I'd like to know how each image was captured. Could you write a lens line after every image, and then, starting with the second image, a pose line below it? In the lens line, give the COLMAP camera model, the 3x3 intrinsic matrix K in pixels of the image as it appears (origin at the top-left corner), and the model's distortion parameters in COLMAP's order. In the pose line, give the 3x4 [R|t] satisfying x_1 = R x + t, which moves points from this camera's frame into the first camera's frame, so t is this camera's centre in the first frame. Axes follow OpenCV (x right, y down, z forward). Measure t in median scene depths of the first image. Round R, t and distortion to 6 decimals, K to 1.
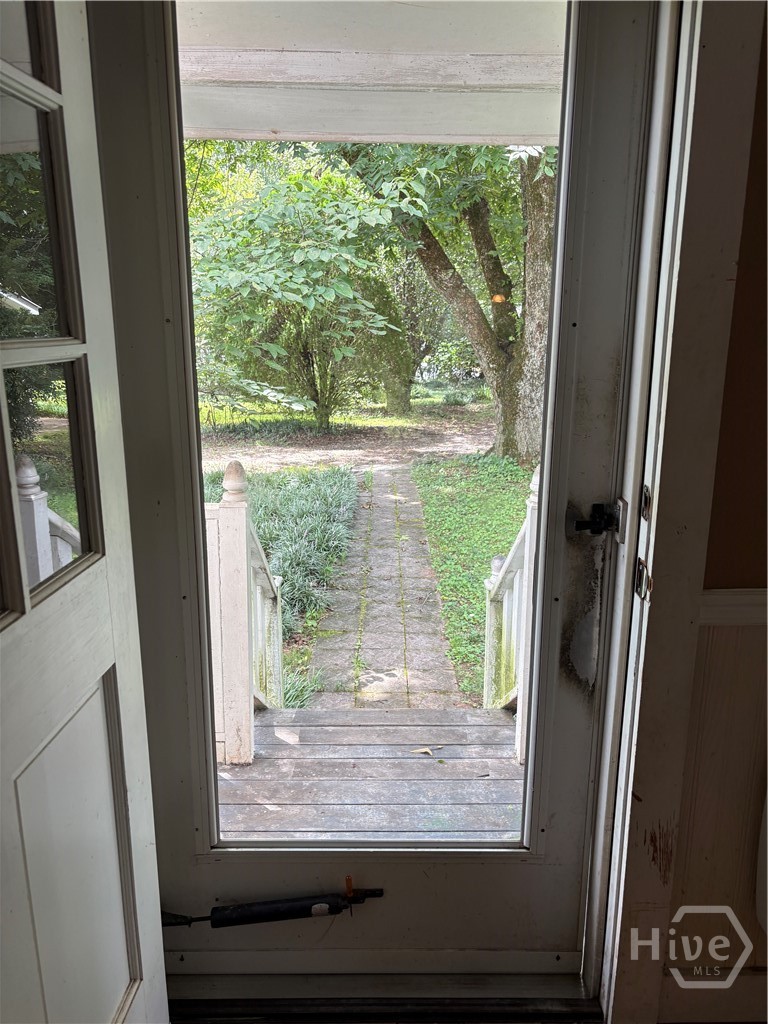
lens RADIAL K [[779.6, 0, 384.0], [0, 779.6, 512.0], [0, 0, 1]] dist [0.065111, 0.000504]
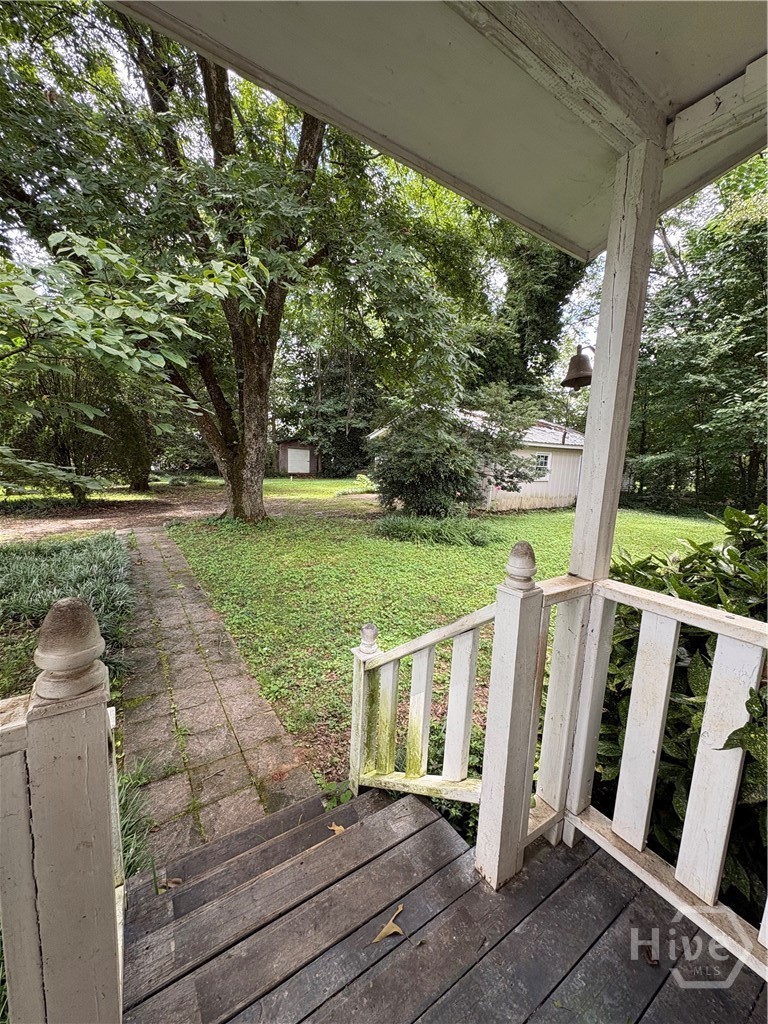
lens RADIAL K [[406.6, 0, 381.6], [0, 406.6, 508.1], [0, 0, 1]] dist [-0.002143, -0.000050]
pose [[0.836198, -0.045438, 0.546542, -0.060676], [0.088736, 0.994640, -0.053073, -0.032595], [-0.541201, 0.092878, 0.835748, 0.257438]]
